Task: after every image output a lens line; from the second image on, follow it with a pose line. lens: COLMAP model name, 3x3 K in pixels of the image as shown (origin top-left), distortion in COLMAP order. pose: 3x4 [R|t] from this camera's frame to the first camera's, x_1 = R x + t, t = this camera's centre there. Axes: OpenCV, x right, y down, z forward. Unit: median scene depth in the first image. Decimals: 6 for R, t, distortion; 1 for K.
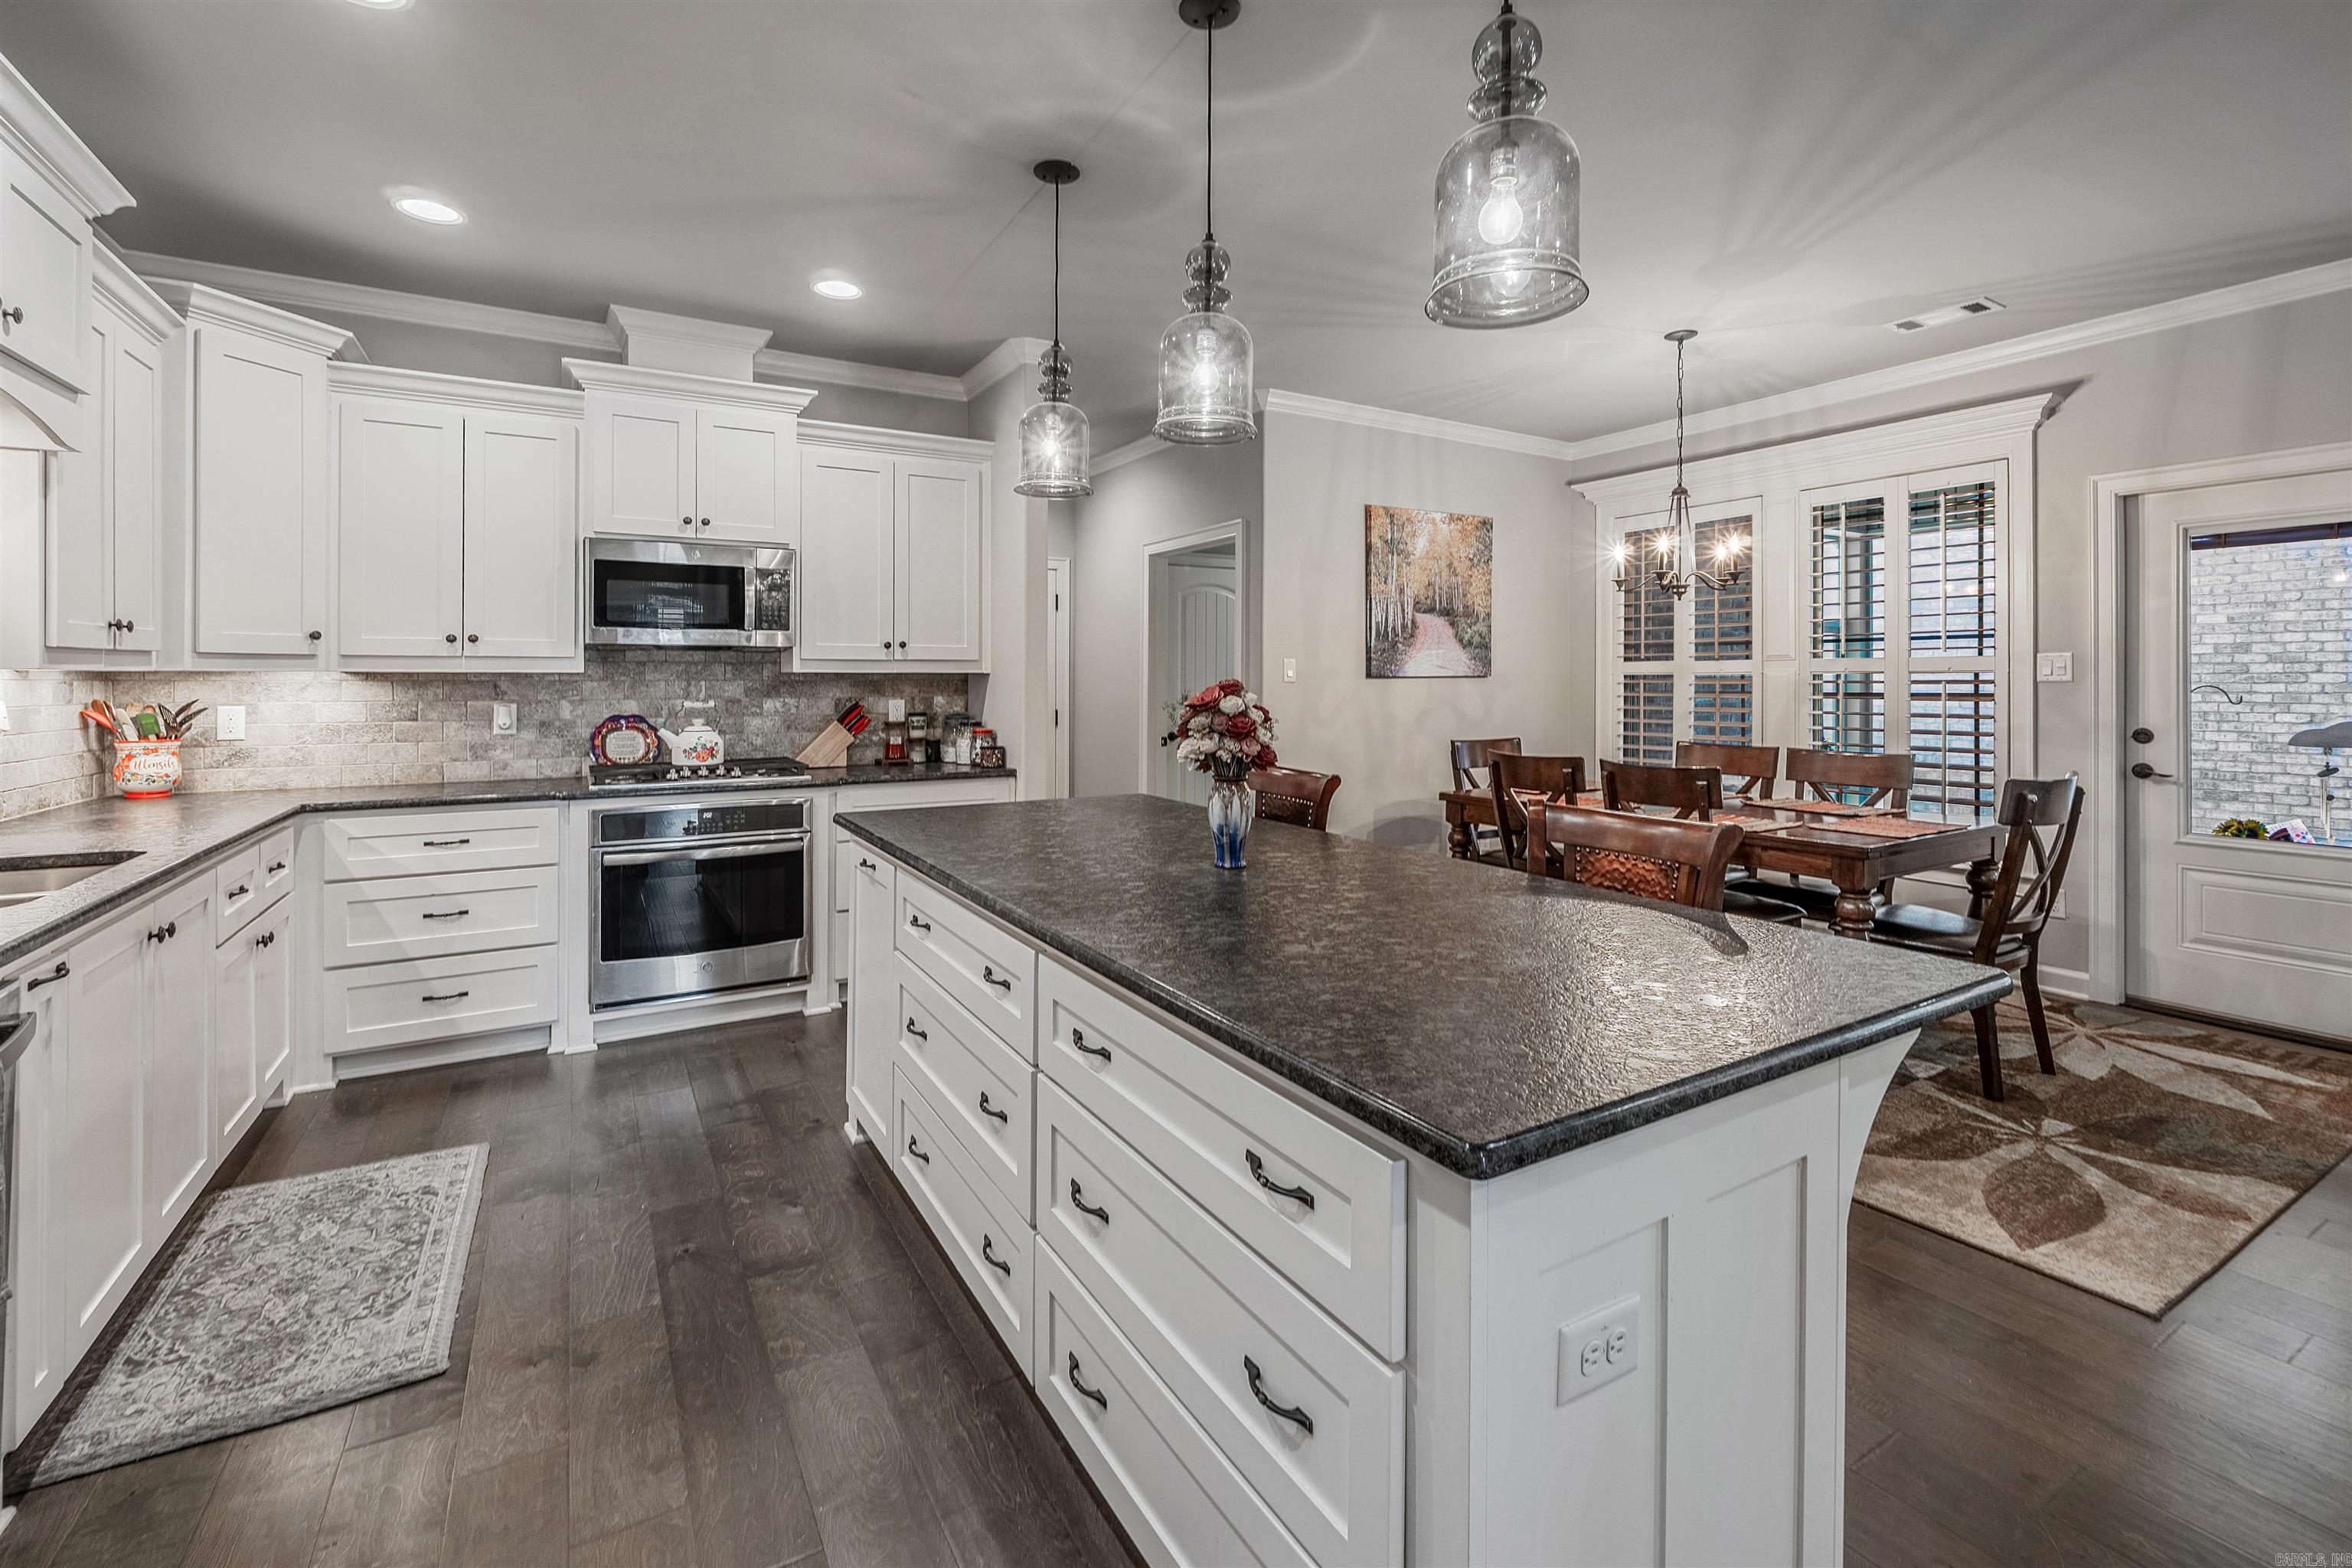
lens RADIAL K [[1018.1, 0, 1163.9], [0, 1018.1, 683.9], [0, 0, 1]] dist [-0.006342, -0.000747]
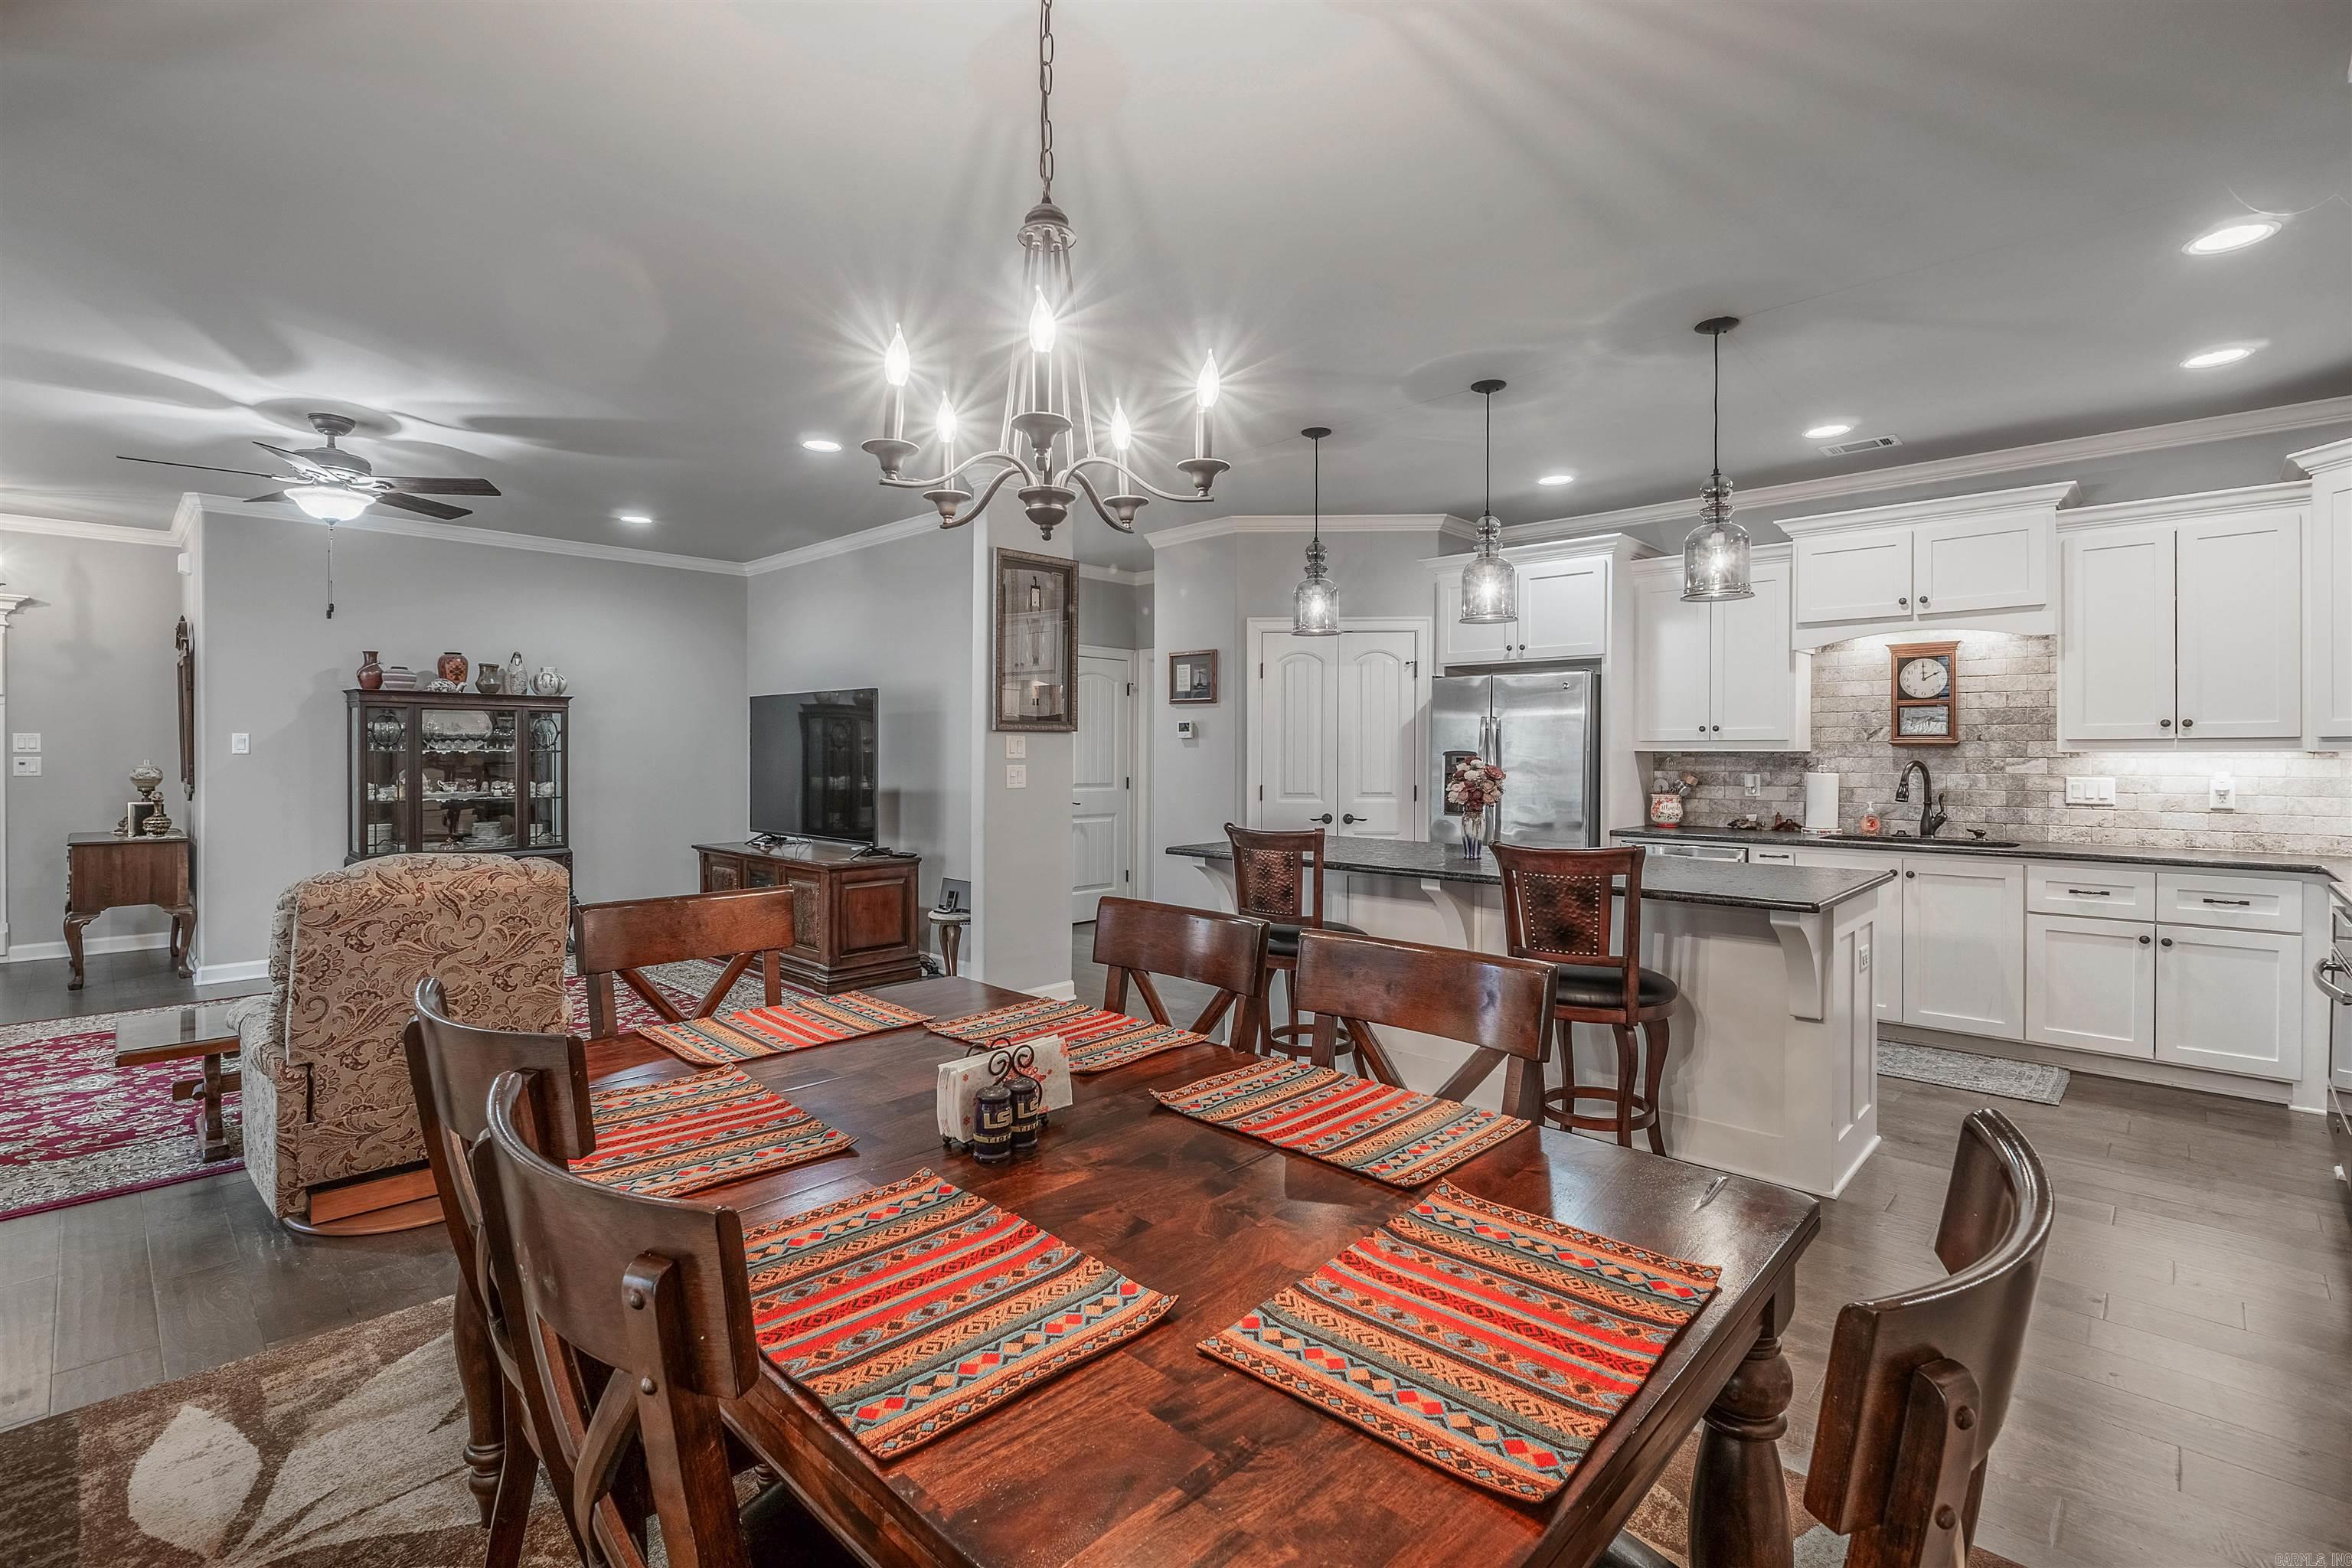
lens RADIAL K [[1064.7, 0, 1164.7], [0, 1064.7, 755.7], [0, 0, 1]] dist [0.004259, -0.000054]
pose [[-0.963413, -0.000952, -0.268018, 0.526313], [-0.002825, 0.999974, 0.006602, -0.008740], [0.268005, 0.007118, -0.963391, 1.268225]]
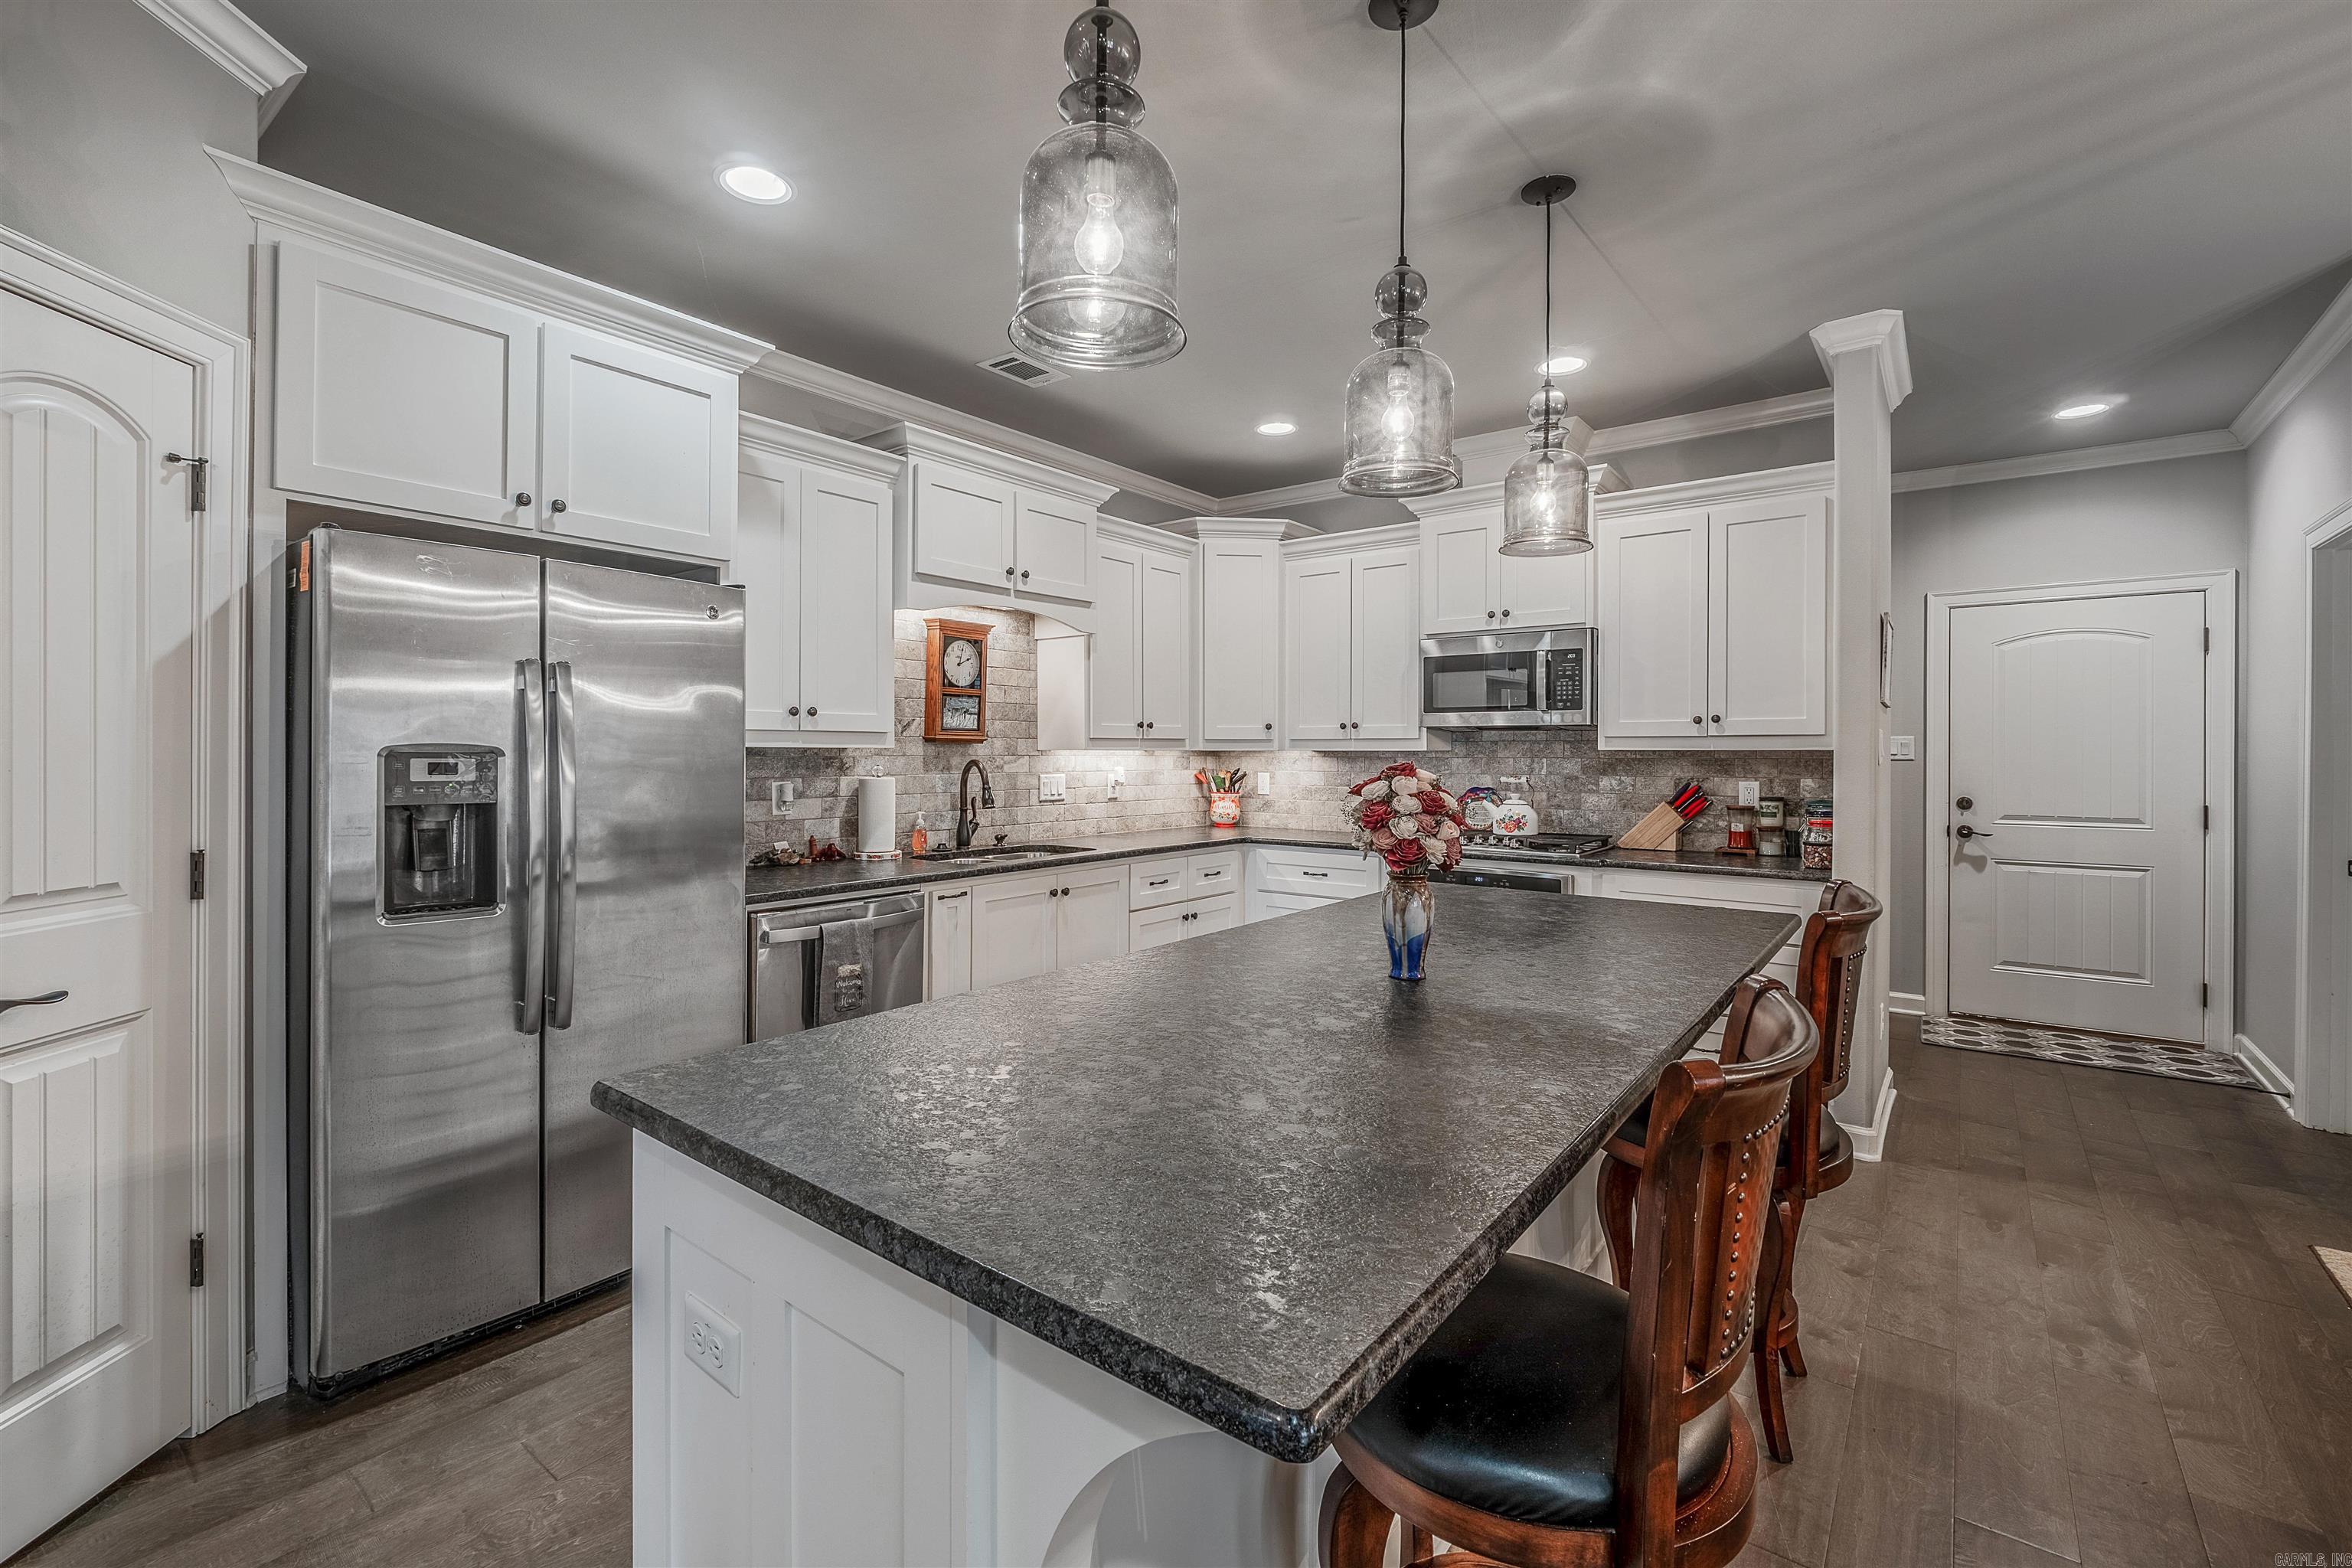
lens RADIAL K [[1018.1, 0, 1178.1], [0, 1018.1, 753.1], [0, 0, 1]] dist [-0.006342, -0.000747]
pose [[0.368069, 0.001263, -0.929798, 0.379201], [-0.006793, 0.999976, -0.001330, -0.004254], [0.929774, 0.006806, 0.368069, 0.233664]]
